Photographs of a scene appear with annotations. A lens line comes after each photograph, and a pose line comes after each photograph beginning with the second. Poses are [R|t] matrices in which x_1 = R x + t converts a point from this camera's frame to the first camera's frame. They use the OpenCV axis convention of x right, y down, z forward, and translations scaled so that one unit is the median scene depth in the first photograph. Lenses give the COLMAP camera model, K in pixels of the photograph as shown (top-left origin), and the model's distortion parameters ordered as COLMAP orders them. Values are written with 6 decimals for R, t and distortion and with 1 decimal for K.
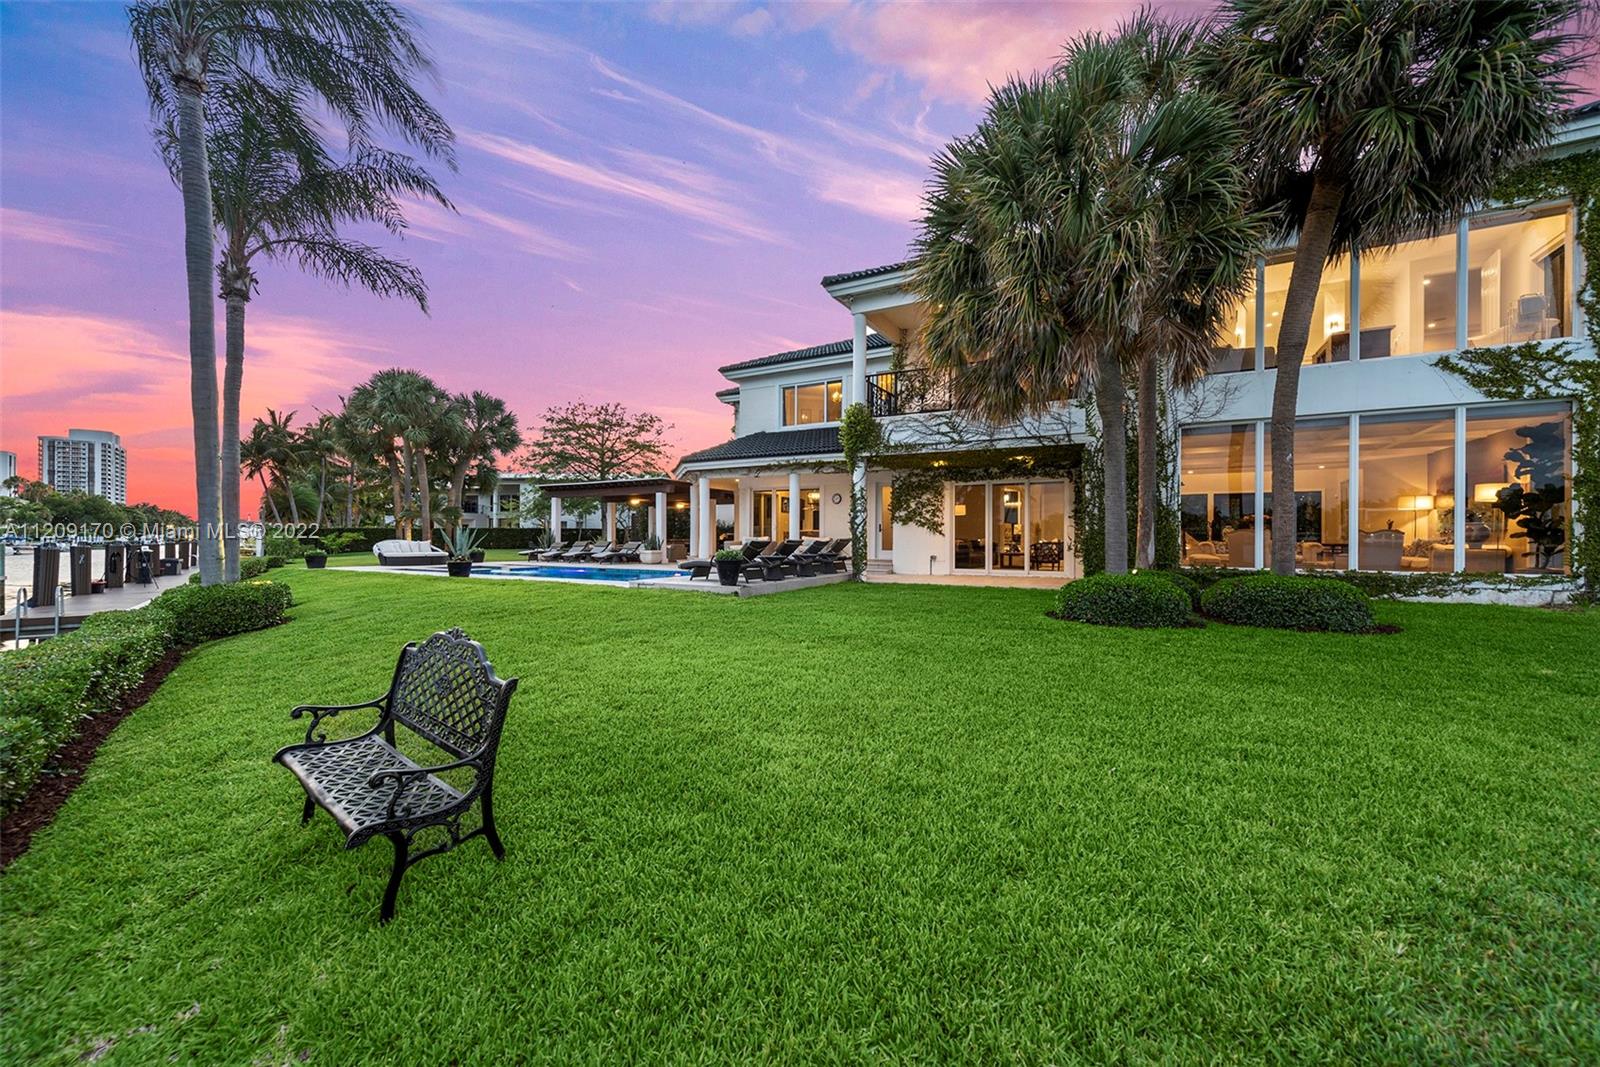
lens RADIAL K [[624.5, 0, 800.0], [0, 624.5, 533.5], [0, 0, 1]] dist [0.005462, -0.000156]
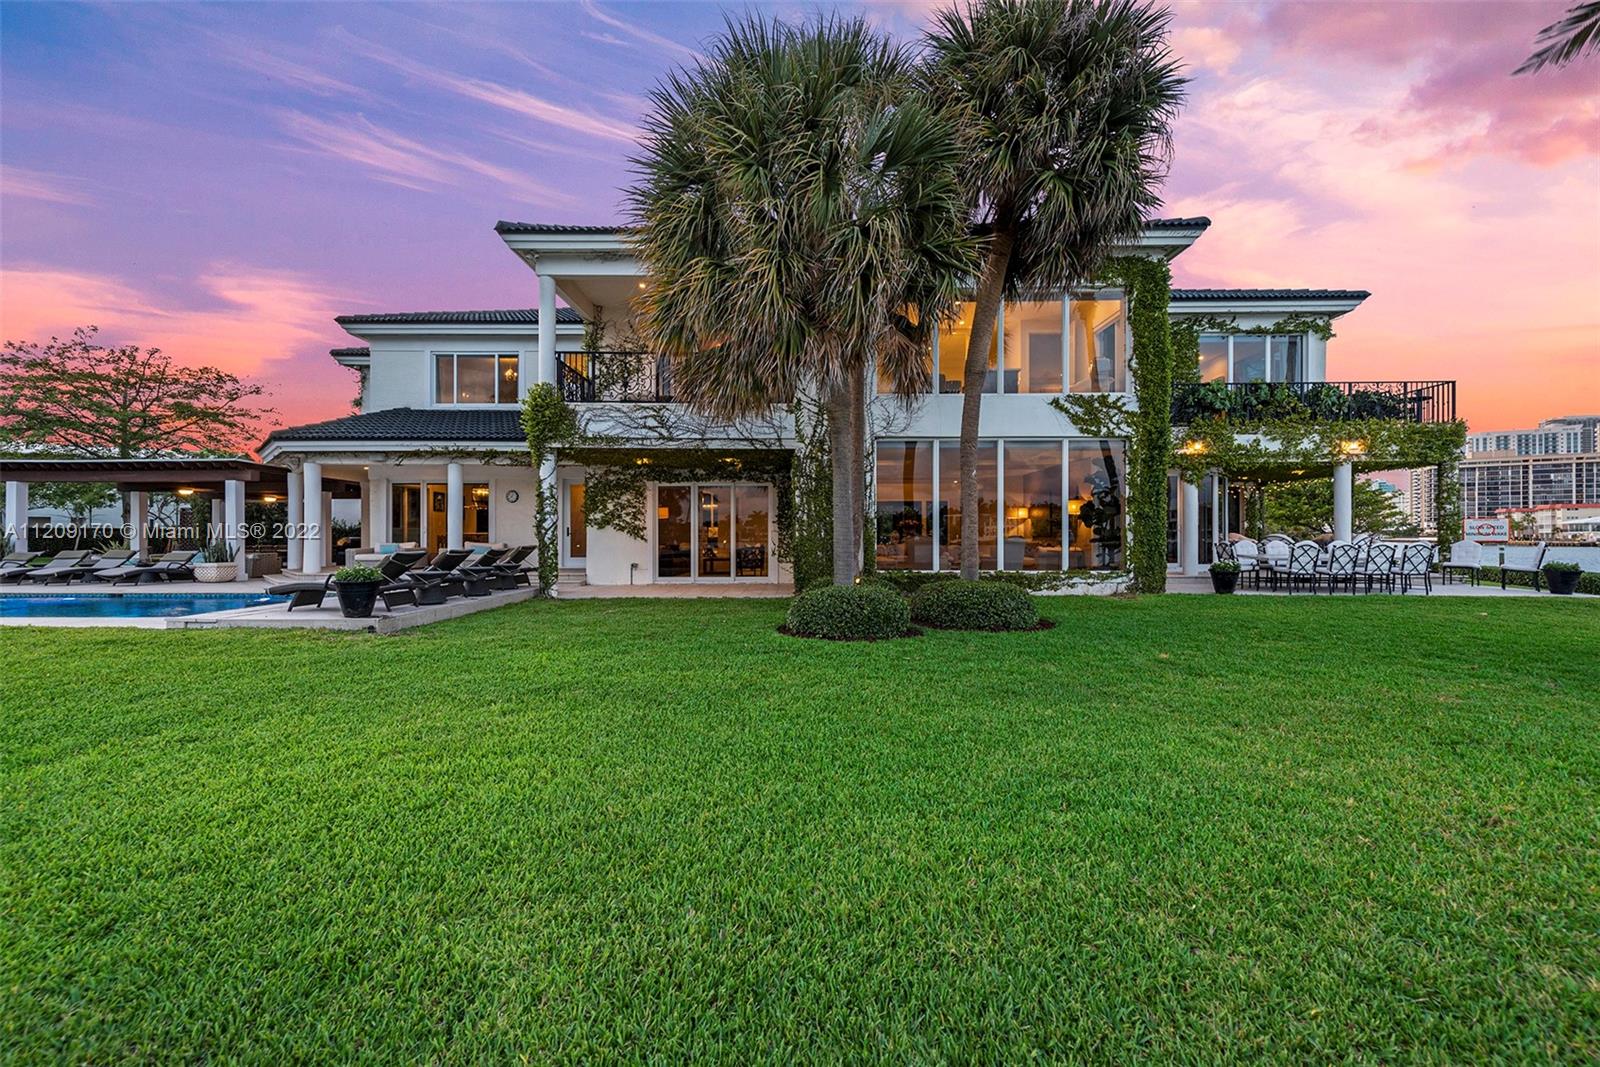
lens RADIAL K [[629.4, 0, 800.0], [0, 629.4, 533.5], [0, 0, 1]] dist [0.014113, -0.005168]
pose [[0.874608, -0.001120, 0.484829, -0.017229], [0.000617, 0.999999, 0.001197, -0.008731], [-0.484830, -0.000747, 0.874608, 0.094336]]
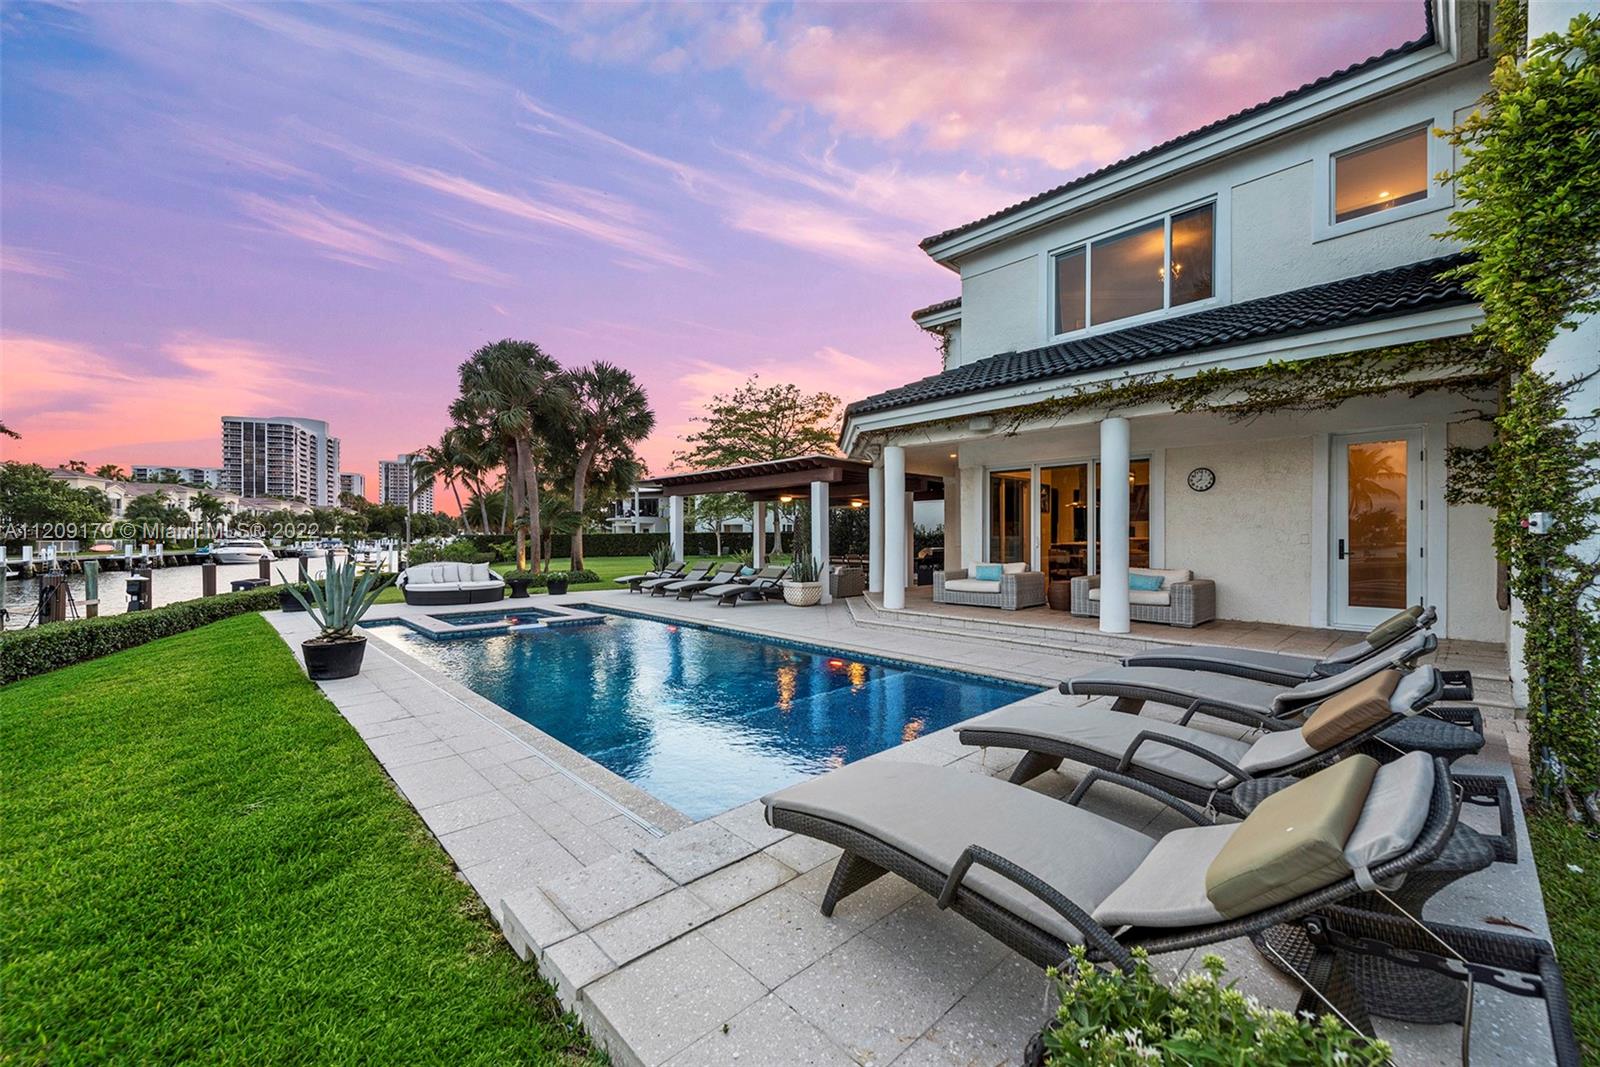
lens RADIAL K [[624.5, 0, 800.0], [0, 624.5, 533.5], [0, 0, 1]] dist [0.005462, -0.000156]
pose [[0.955435, -0.003732, -0.295177, -0.098883], [0.004040, 0.999992, 0.000435, -0.025426], [0.295173, -0.001608, 0.955443, 0.636504]]
